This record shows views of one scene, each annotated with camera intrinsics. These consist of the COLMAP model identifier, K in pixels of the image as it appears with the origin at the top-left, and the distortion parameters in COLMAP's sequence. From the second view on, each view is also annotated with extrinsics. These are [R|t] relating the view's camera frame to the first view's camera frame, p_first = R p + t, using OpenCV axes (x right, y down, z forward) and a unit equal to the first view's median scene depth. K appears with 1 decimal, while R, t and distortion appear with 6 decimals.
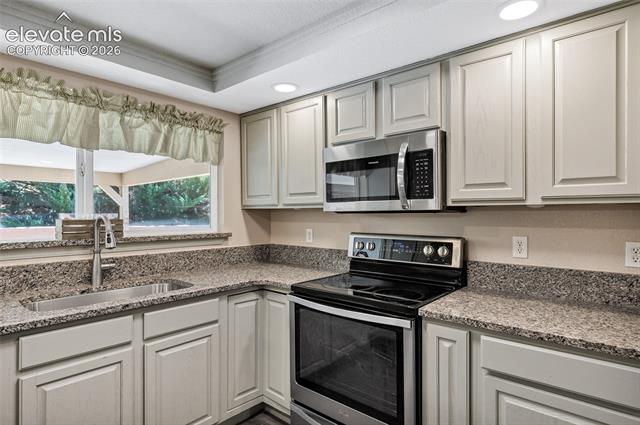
lens RADIAL K [[366.7, 0, 320.0], [0, 366.7, 212.5], [0, 0, 1]] dist [0.002981, 0.000790]
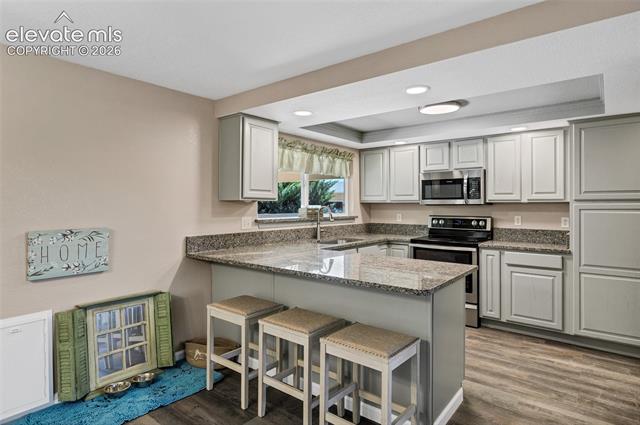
lens RADIAL K [[365.0, 0, 316.3], [0, 365.0, 201.7], [0, 0, 1]] dist [0.001727, 0.000377]
pose [[0.999884, 0.001623, 0.015121, -0.655960], [-0.001555, 0.999989, -0.004509, -0.008454], [-0.015128, 0.004485, 0.999876, -1.102956]]
